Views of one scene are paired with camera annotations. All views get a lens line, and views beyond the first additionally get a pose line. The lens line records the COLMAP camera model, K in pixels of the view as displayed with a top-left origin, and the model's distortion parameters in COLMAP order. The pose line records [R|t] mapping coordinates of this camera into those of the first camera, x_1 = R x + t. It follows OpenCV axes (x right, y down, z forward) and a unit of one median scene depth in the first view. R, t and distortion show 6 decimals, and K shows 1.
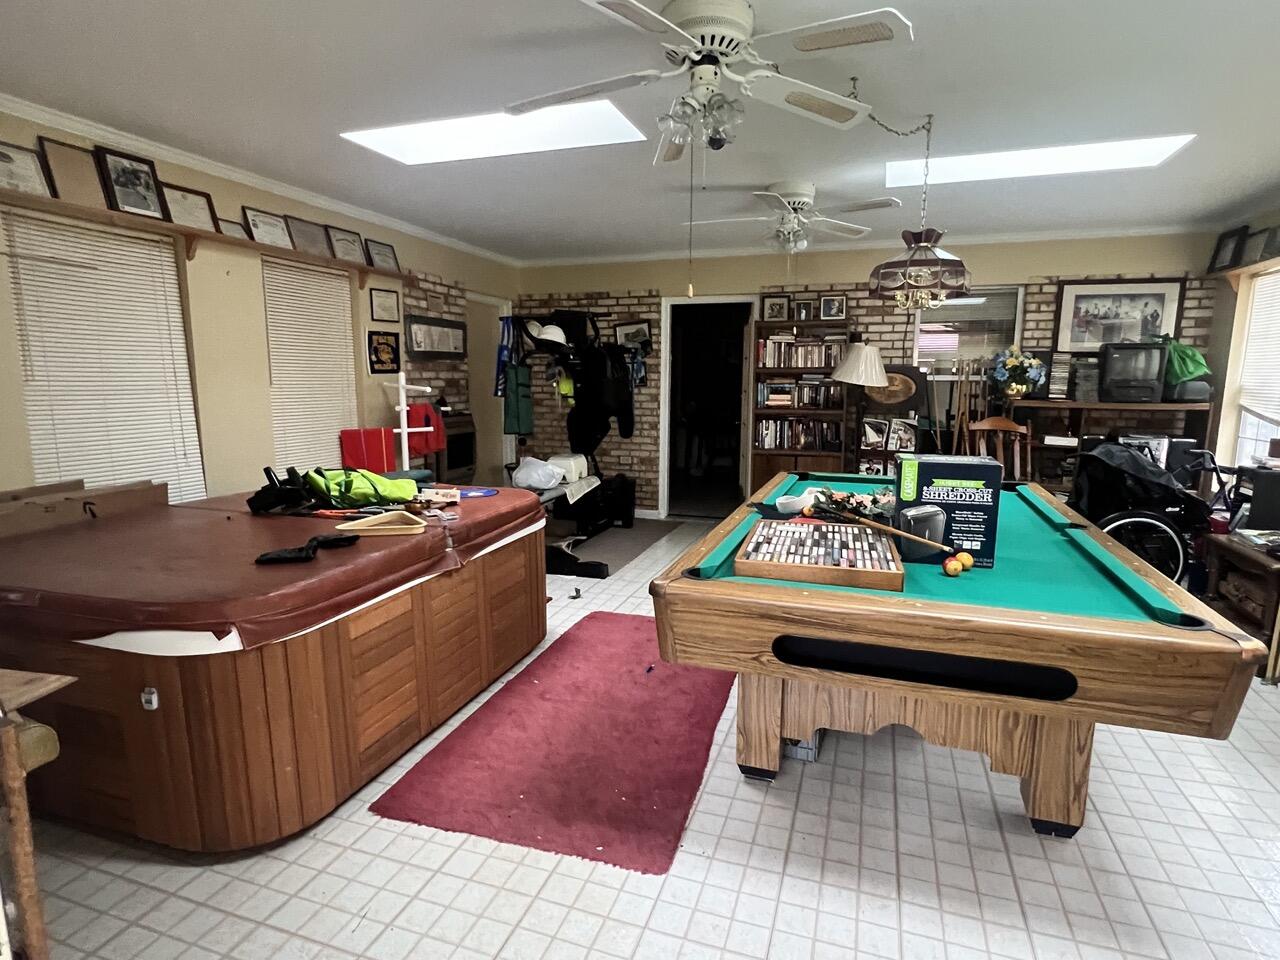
lens RADIAL K [[694.8, 0, 642.6], [0, 694.8, 486.5], [0, 0, 1]] dist [-0.000461, -0.000719]
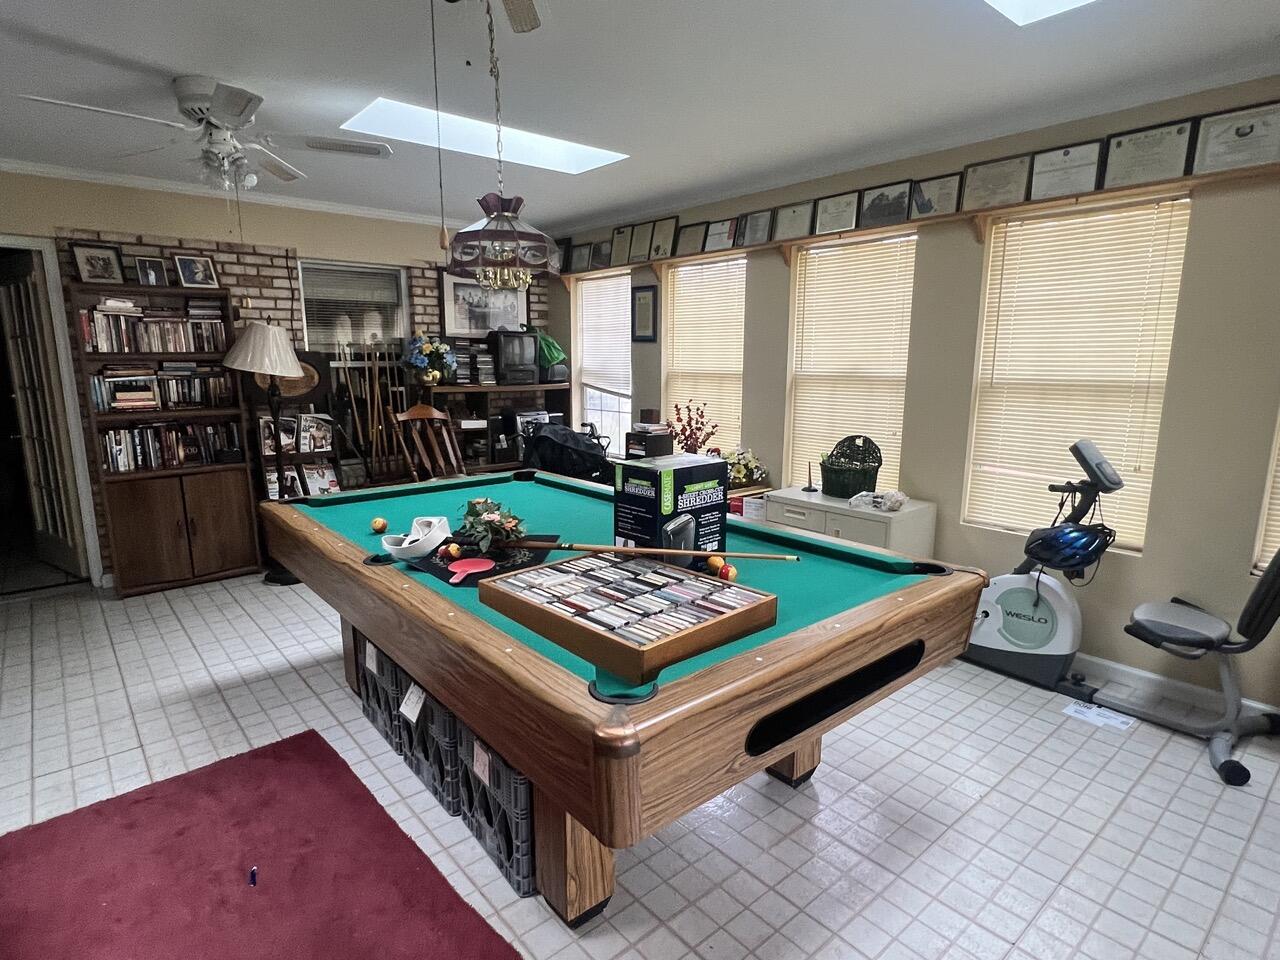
lens RADIAL K [[694.8, 0, 636.8], [0, 694.8, 488.6], [0, 0, 1]] dist [-0.000461, -0.000719]
pose [[0.511953, -0.165802, 0.842860, -0.201597], [0.138891, 0.984262, 0.109255, -0.060734], [-0.847710, 0.061133, 0.526925, 0.302343]]
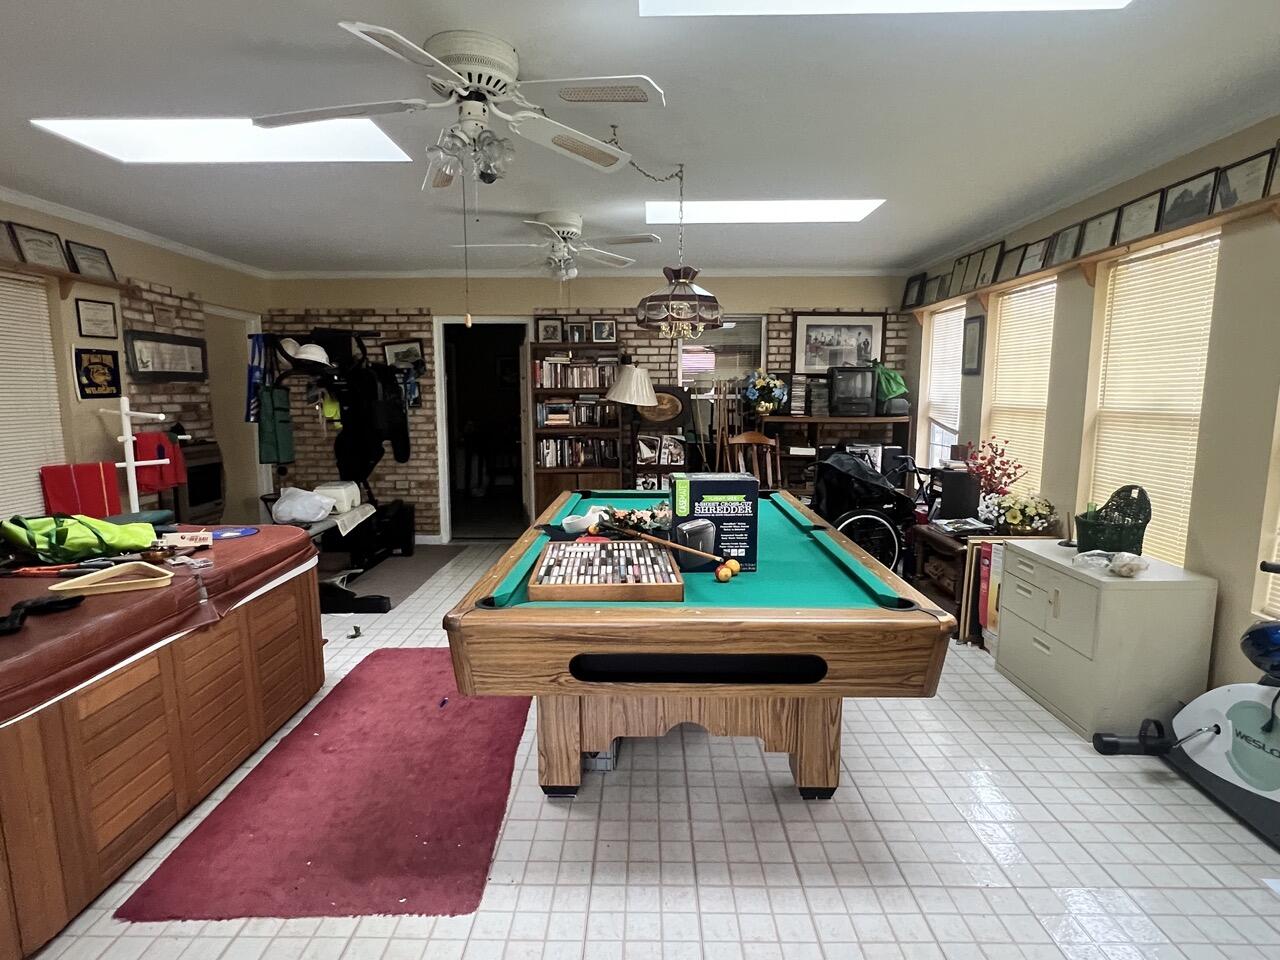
lens RADIAL K [[694.8, 0, 639.9], [0, 694.8, 487.4], [0, 0, 1]] dist [-0.000461, -0.000719]
pose [[0.951341, -0.048686, 0.304270, -0.006919], [0.054928, 0.998418, -0.011985, -0.008313], [-0.303206, 0.028115, 0.952510, -0.012202]]
